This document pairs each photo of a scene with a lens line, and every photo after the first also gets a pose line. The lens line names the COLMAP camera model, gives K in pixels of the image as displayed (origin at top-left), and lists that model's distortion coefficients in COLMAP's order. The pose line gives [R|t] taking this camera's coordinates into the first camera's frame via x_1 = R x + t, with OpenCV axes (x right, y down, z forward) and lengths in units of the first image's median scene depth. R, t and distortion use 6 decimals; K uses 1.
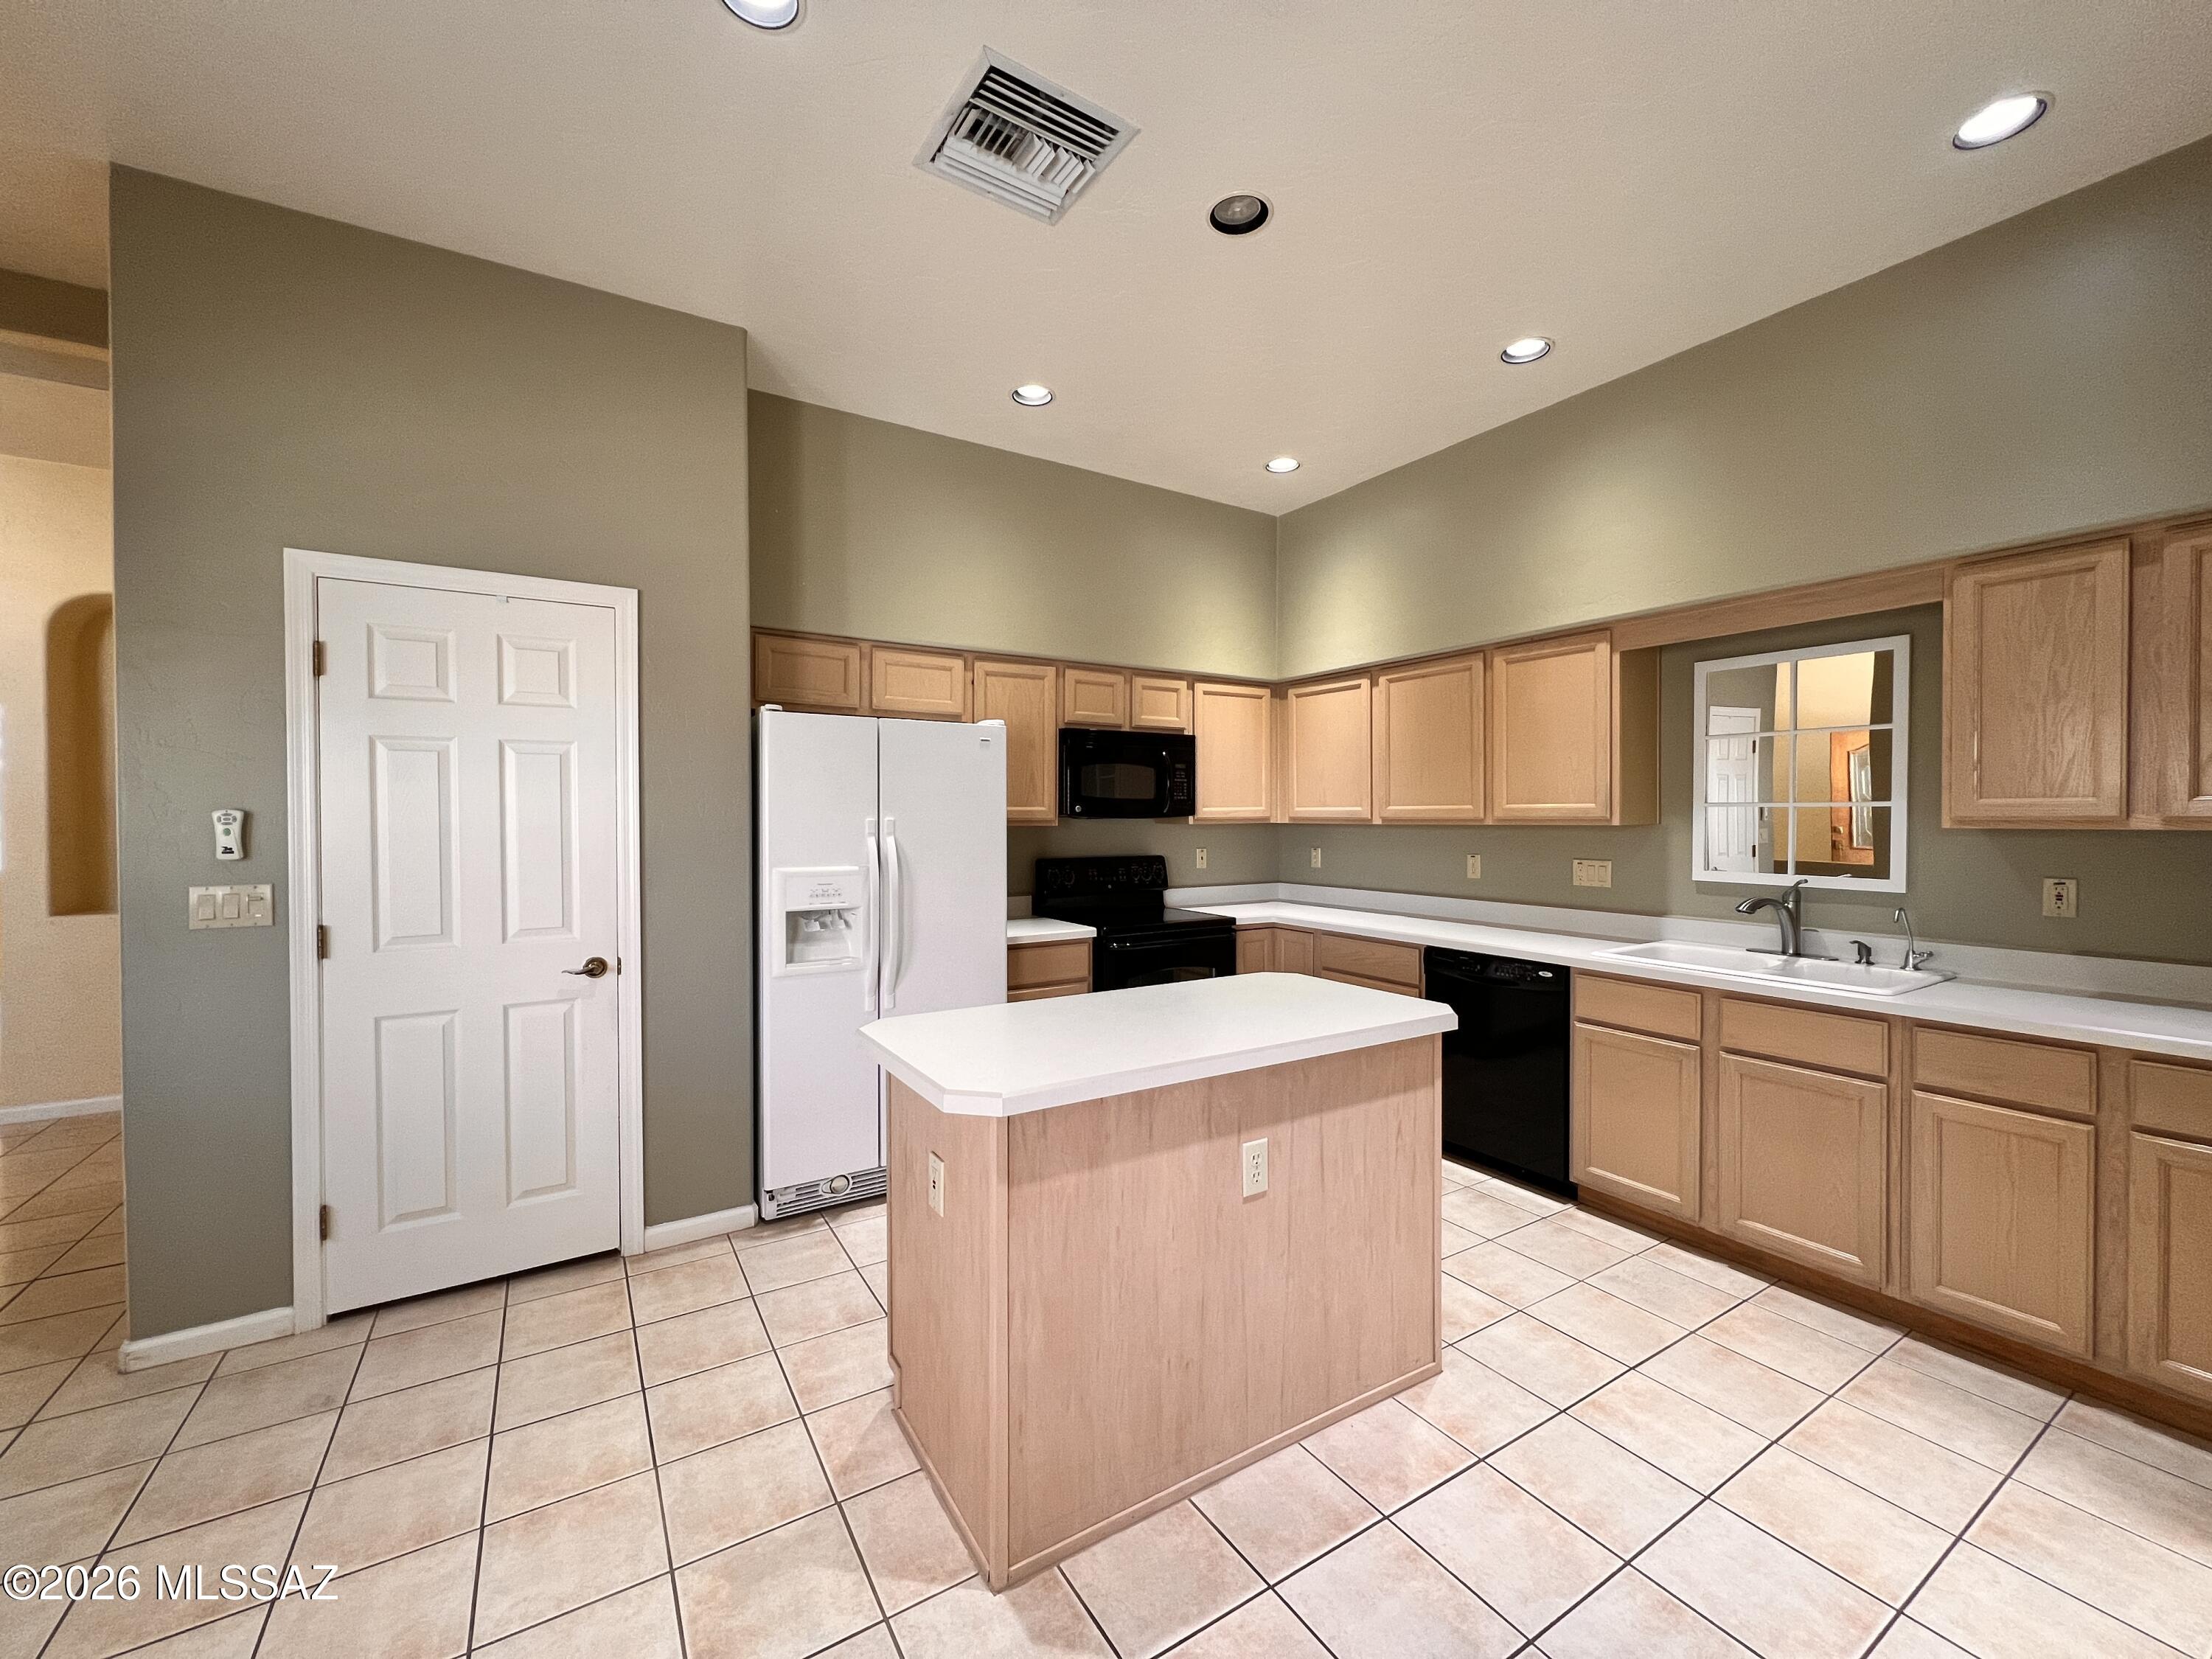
lens RADIAL K [[880.7, 0, 1102.5], [0, 880.7, 825.6], [0, 0, 1]] dist [-0.001386, -0.000119]
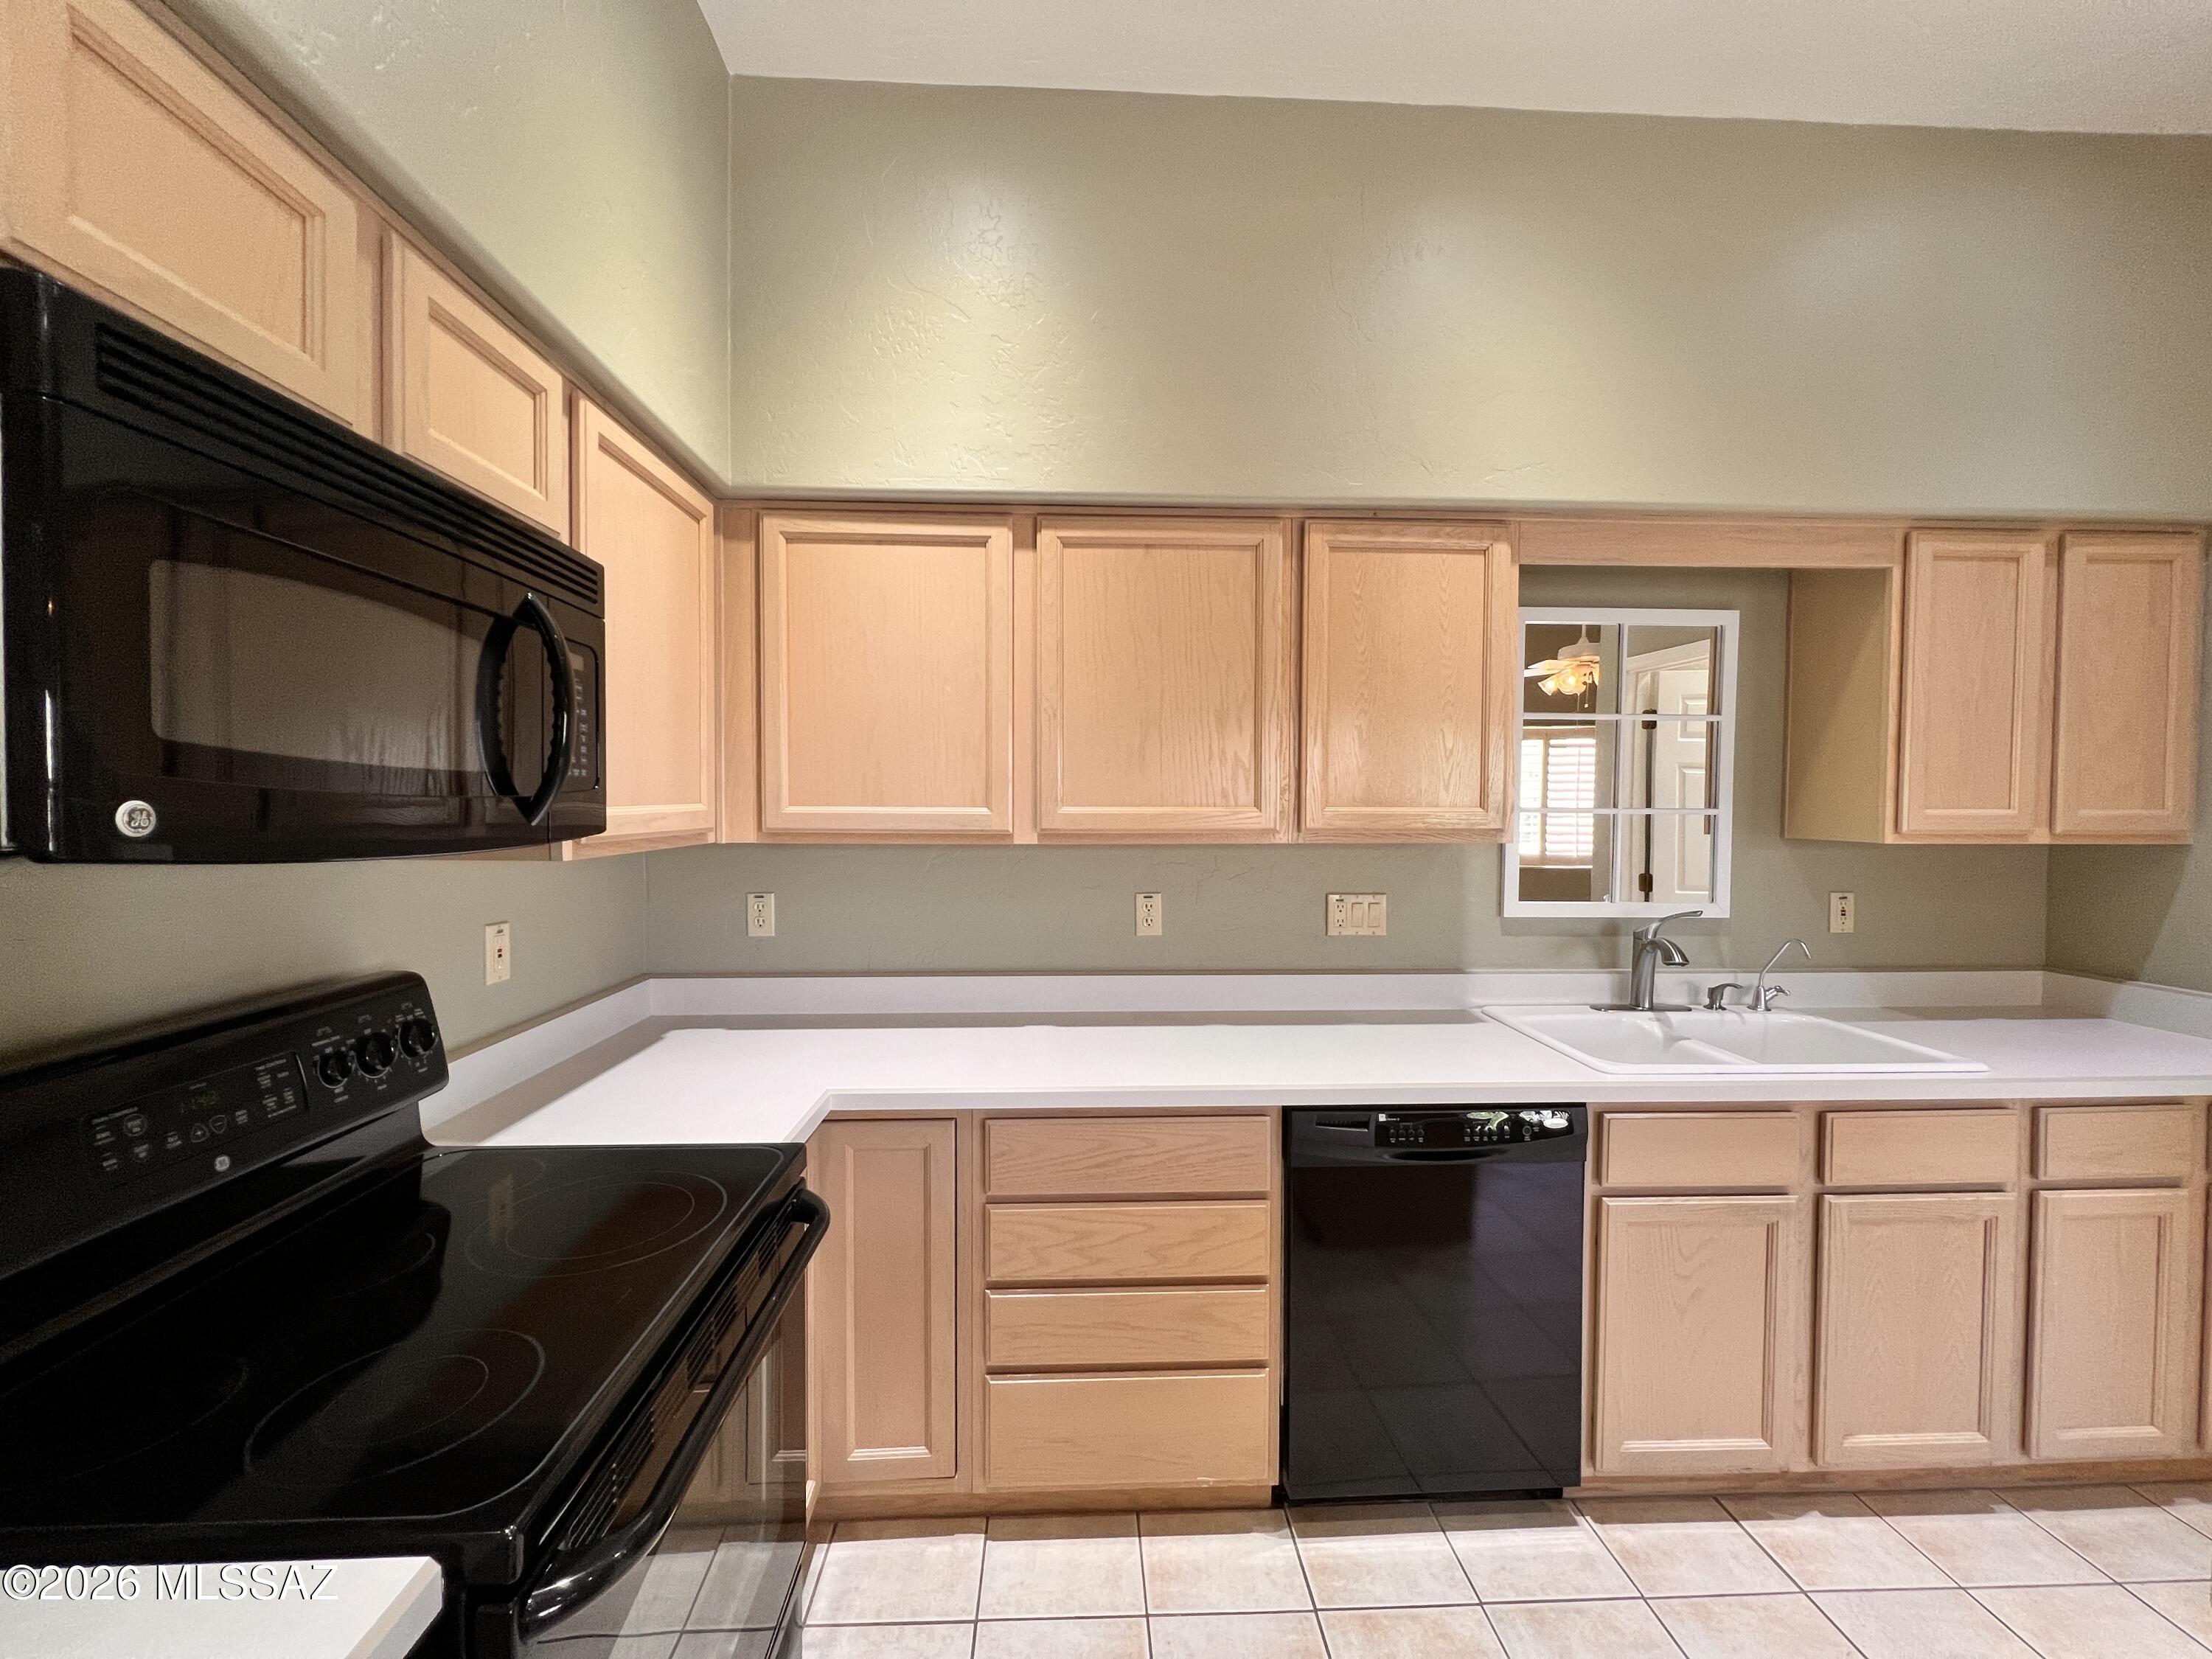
lens RADIAL K [[883.2, 0, 1098.9], [0, 883.2, 826.0], [0, 0, 1]] dist [-0.001138, -0.000455]
pose [[0.492085, -0.013889, 0.870436, -0.121001], [0.005962, 0.999903, 0.012584, -0.025644], [-0.870527, -0.001003, 0.492120, 1.116122]]
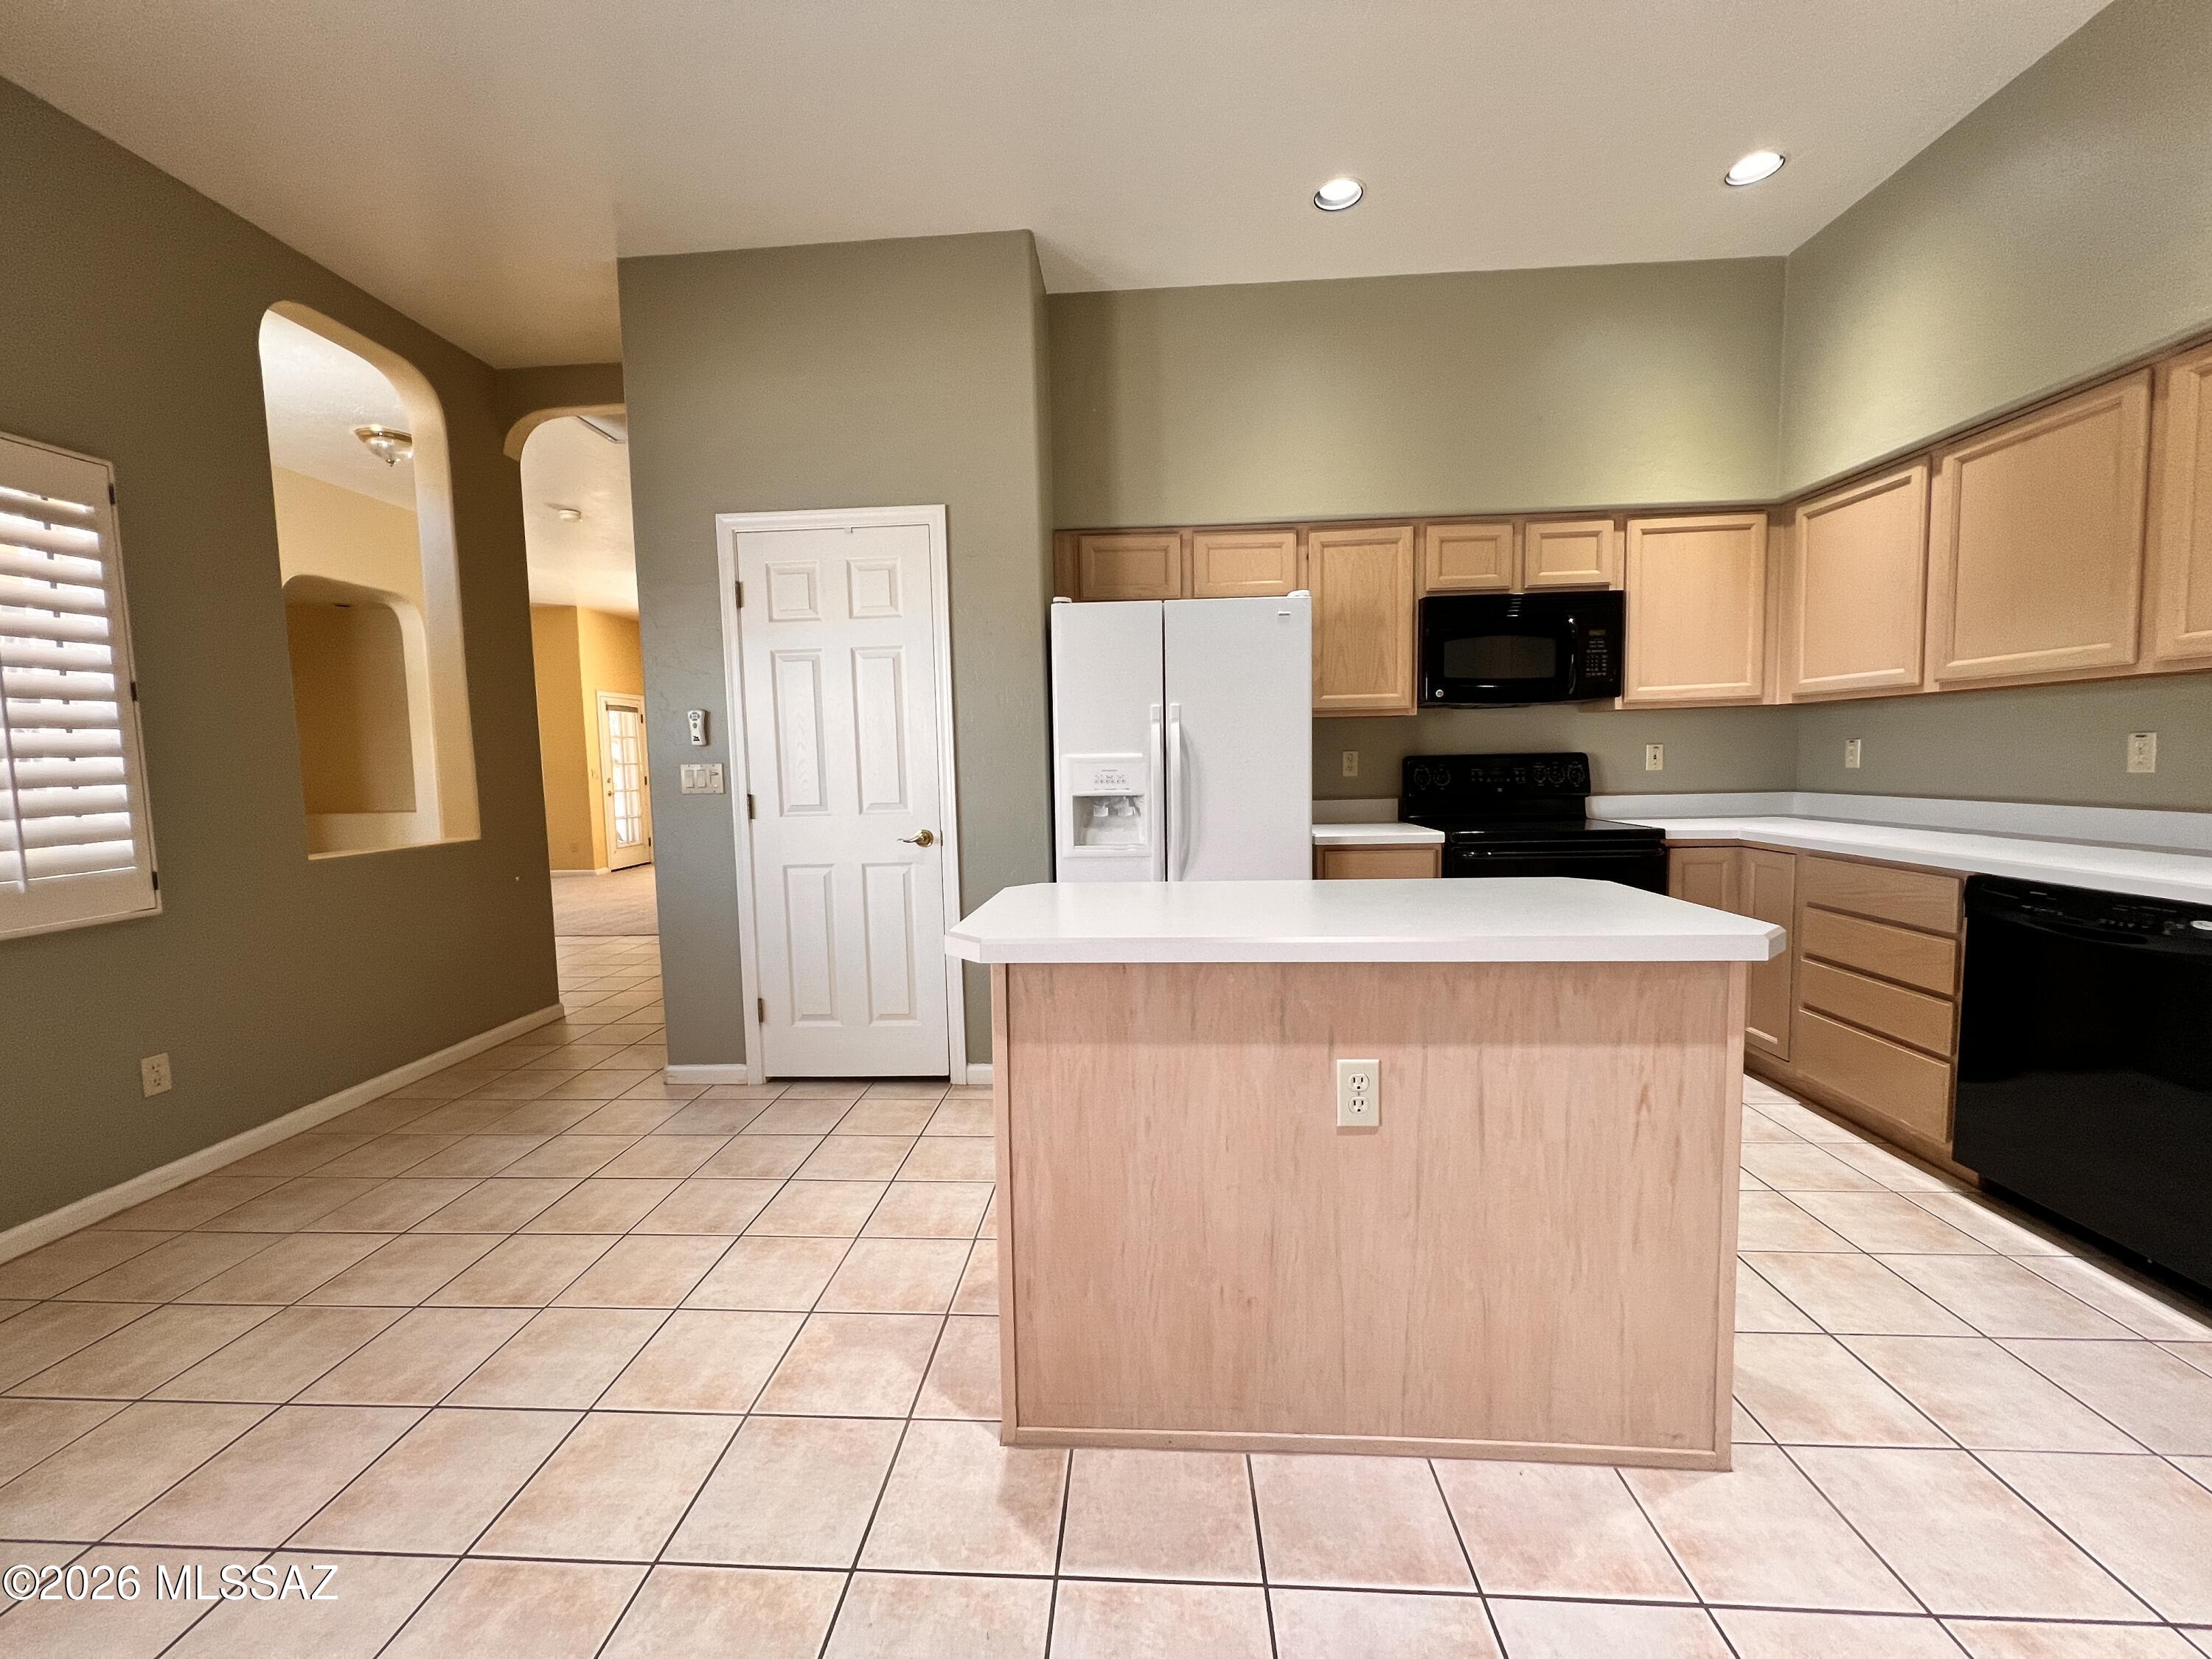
lens RADIAL K [[883.2, 0, 1098.9], [0, 883.2, 826.0], [0, 0, 1]] dist [-0.001138, -0.000455]
pose [[0.815845, 0.026998, -0.577640, 0.288786], [0.015084, 0.997576, 0.067929, 0.066002], [0.578074, -0.064133, 0.813460, 0.169816]]
